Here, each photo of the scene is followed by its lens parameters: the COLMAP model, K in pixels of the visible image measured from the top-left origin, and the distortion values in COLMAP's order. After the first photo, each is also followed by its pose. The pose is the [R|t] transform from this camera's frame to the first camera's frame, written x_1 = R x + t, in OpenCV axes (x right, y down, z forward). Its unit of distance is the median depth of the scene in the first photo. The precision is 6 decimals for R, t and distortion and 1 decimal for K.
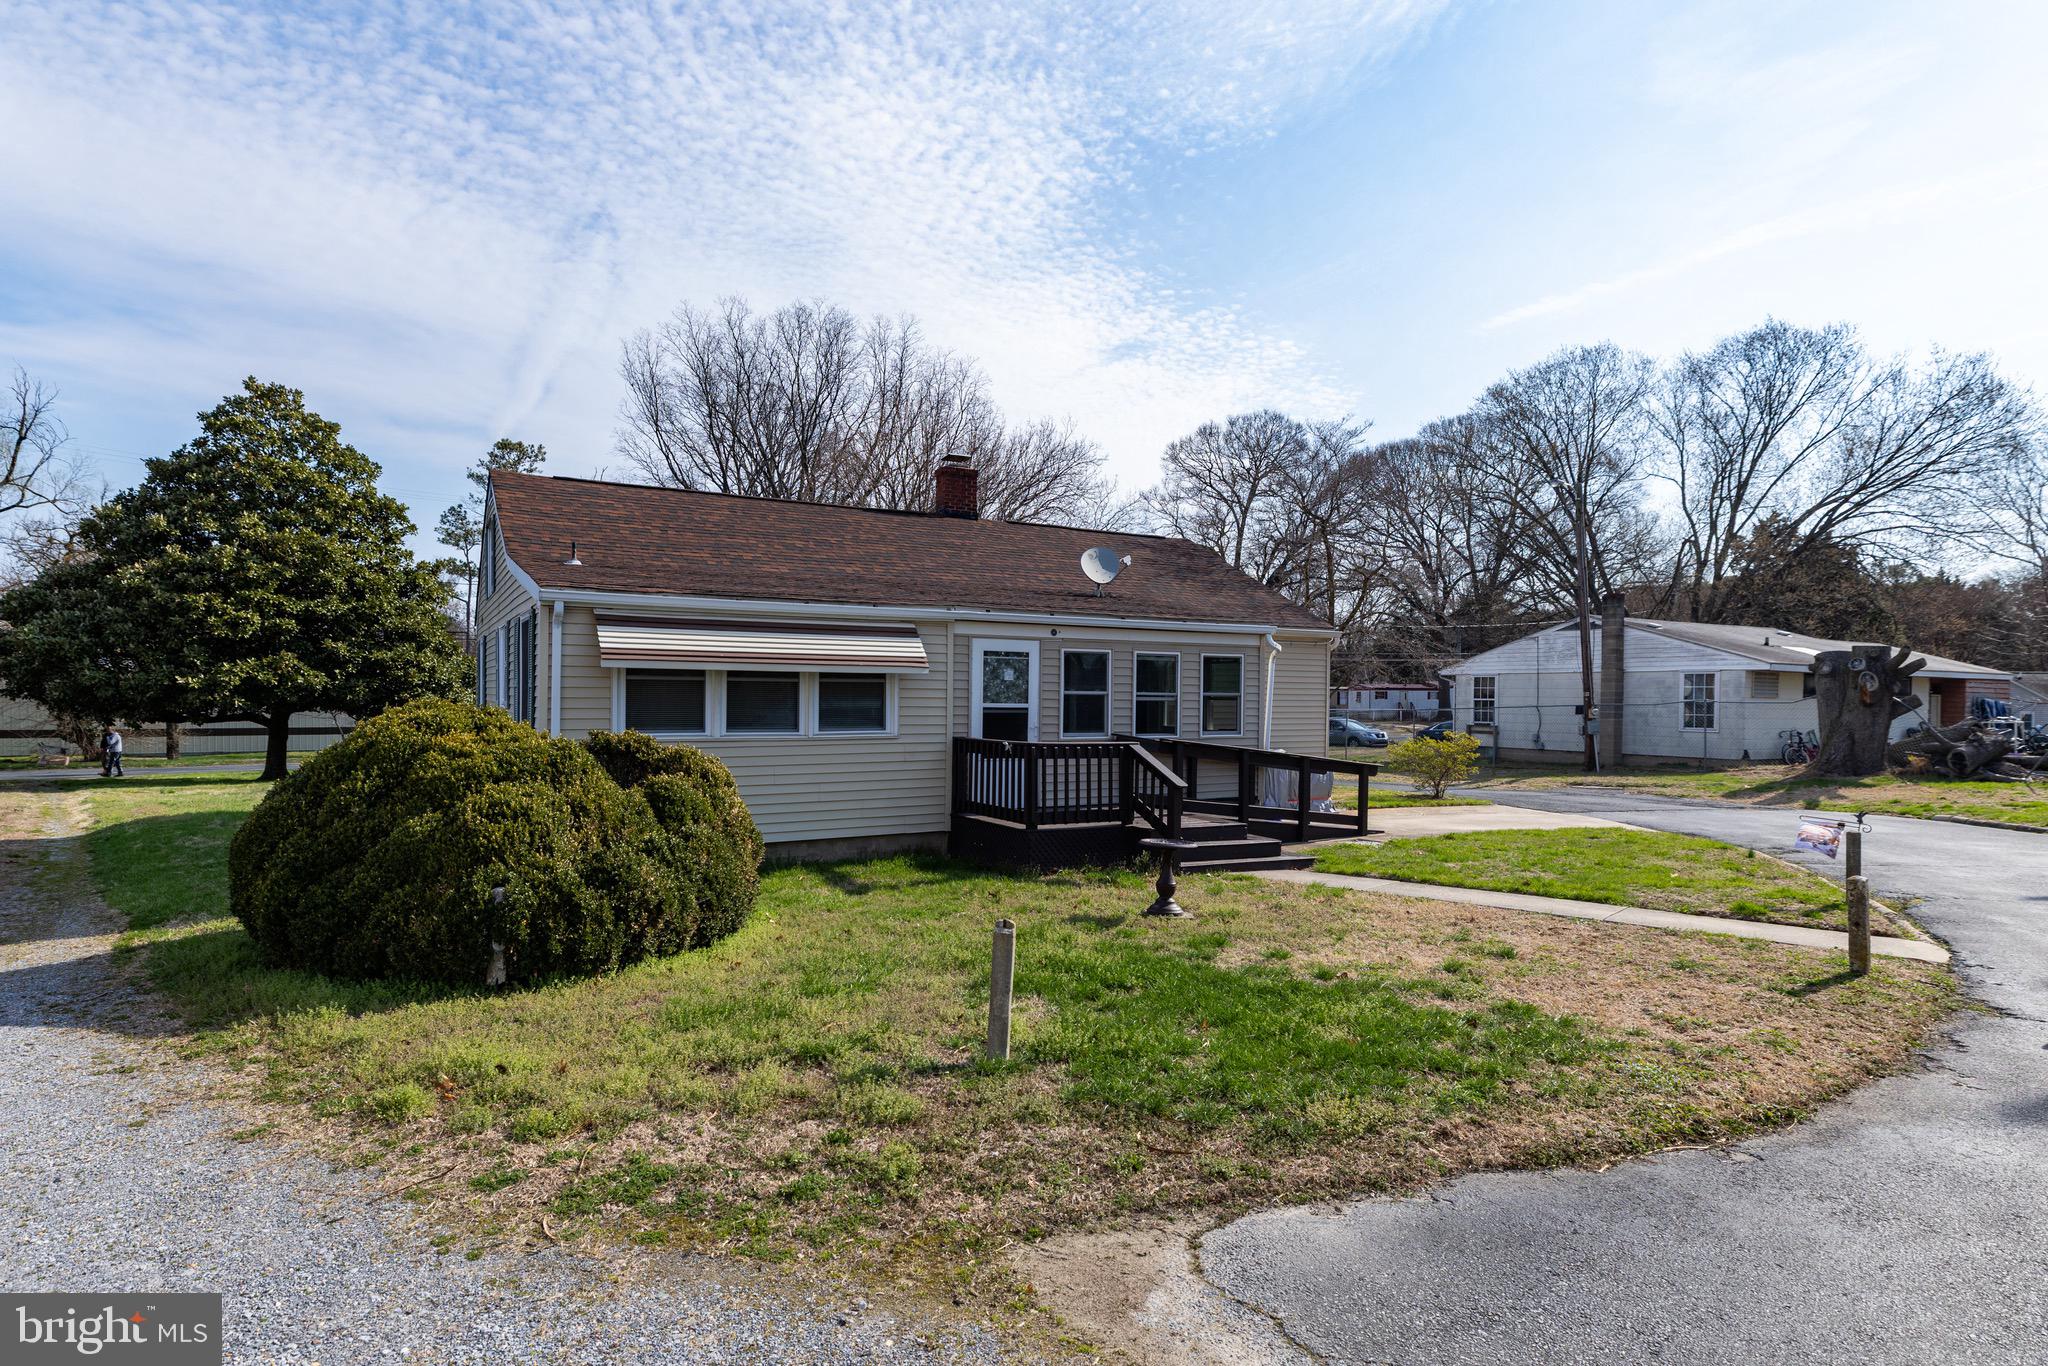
lens RADIAL K [[1063.9, 0, 976.2], [0, 1063.9, 692.0], [0, 0, 1]] dist [0.006659, 0.000365]
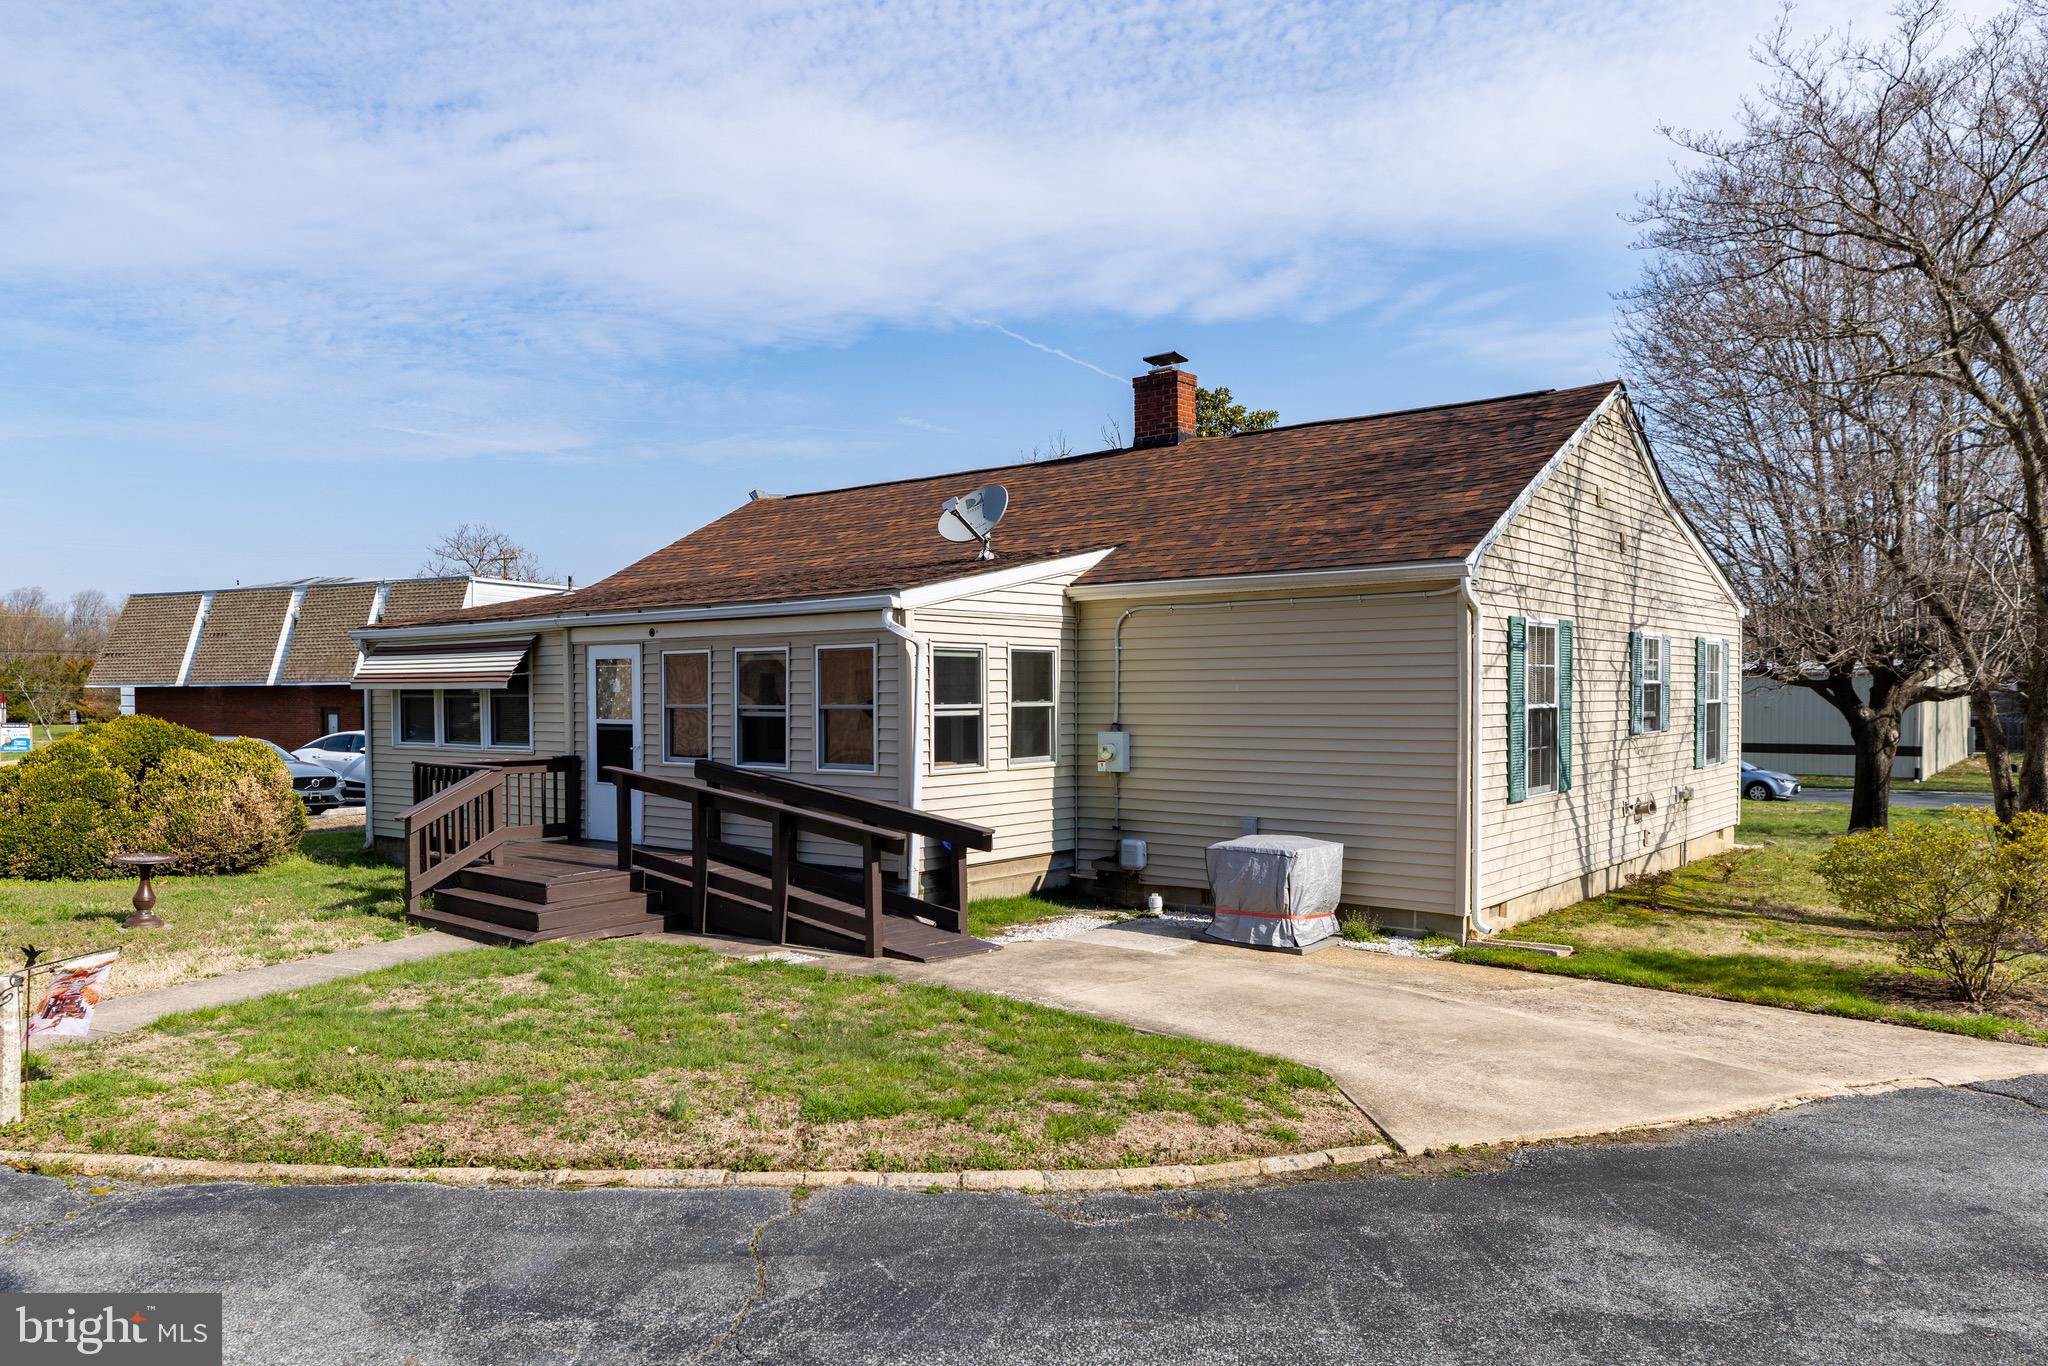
lens RADIAL K [[1385.7, 0, 979.0], [0, 1385.7, 683.5], [0, 0, 1]] dist [0.000932, 0.000755]
pose [[0.369717, -0.016389, -0.929000, 0.102461], [0.009859, 0.999857, -0.013715, 0.000016], [0.929092, -0.004088, 0.369826, 0.074550]]
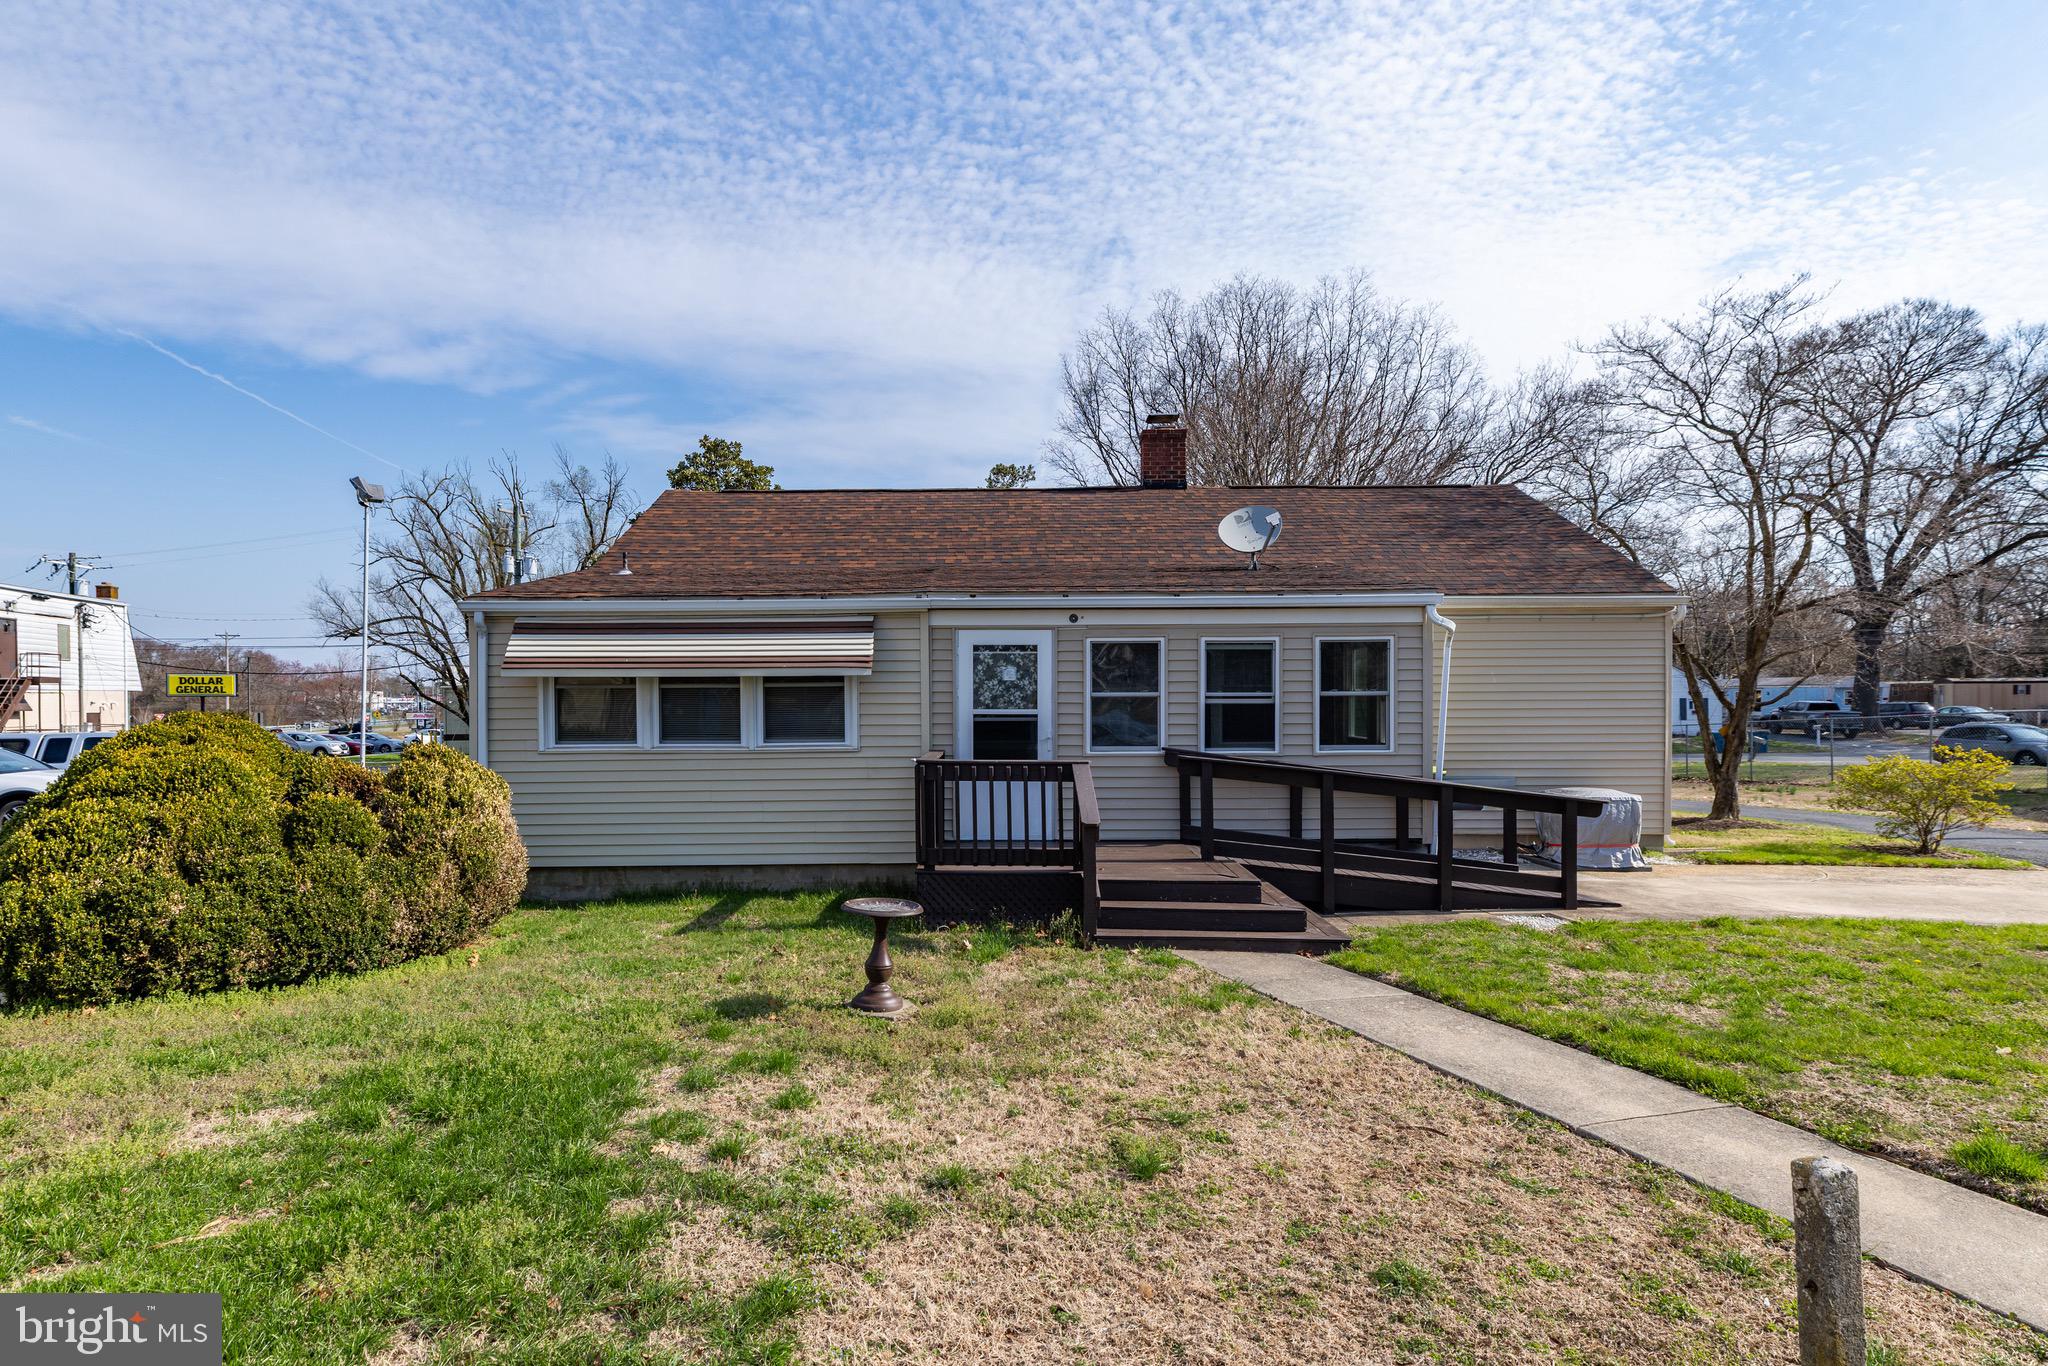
lens RADIAL K [[1063.9, 0, 976.2], [0, 1063.9, 692.0], [0, 0, 1]] dist [0.006659, 0.000365]
pose [[0.873385, -0.014634, -0.486811, 0.034882], [0.013354, 0.999892, -0.006098, 0.000200], [0.486848, -0.001175, 0.873486, 0.024556]]
